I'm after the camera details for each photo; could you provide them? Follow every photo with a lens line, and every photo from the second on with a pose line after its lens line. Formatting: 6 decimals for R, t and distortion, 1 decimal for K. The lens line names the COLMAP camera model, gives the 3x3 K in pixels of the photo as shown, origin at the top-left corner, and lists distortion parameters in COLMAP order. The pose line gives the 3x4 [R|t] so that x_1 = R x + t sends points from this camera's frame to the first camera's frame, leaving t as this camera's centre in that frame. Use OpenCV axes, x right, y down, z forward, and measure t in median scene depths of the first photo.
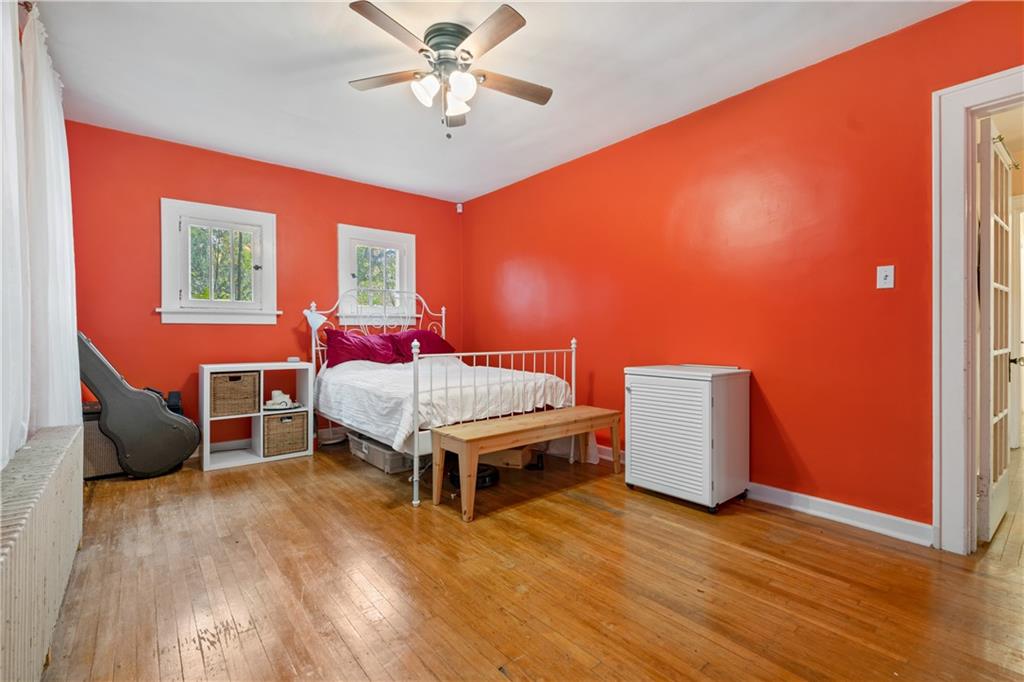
lens RADIAL K [[452.4, 0, 509.0], [0, 452.4, 339.5], [0, 0, 1]] dist [-0.000267, 0.001231]
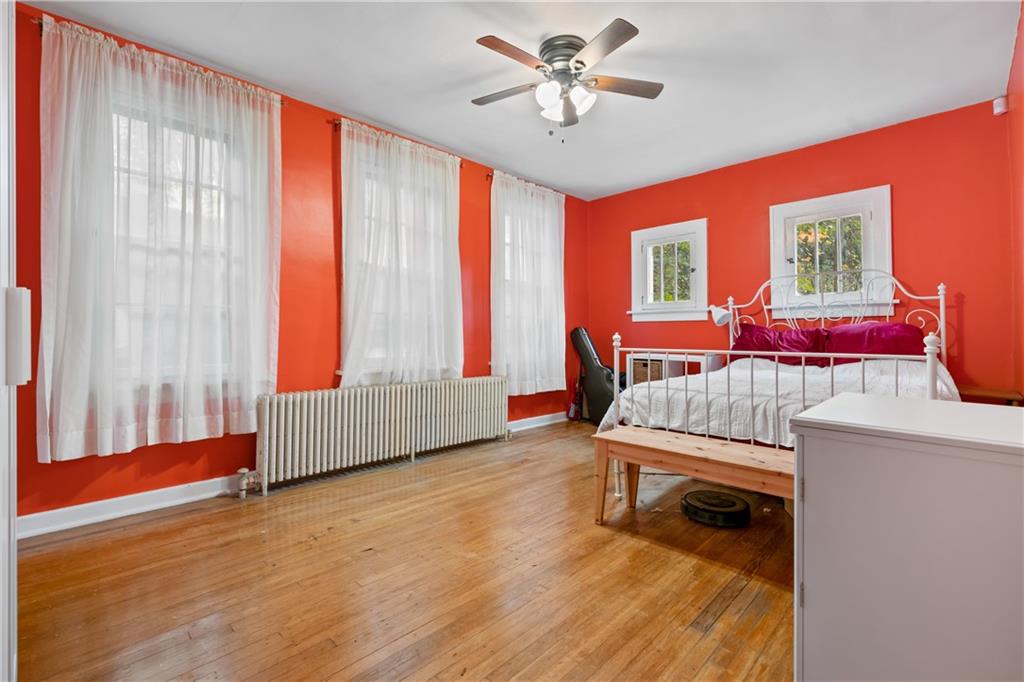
lens RADIAL K [[452.4, 0, 509.7], [0, 452.4, 331.8], [0, 0, 1]] dist [-0.000267, 0.001231]
pose [[0.101890, -0.001517, -0.994795, 0.705898], [-0.012880, 0.999913, -0.002844, 0.003869], [0.994712, 0.013103, 0.101862, 0.602869]]
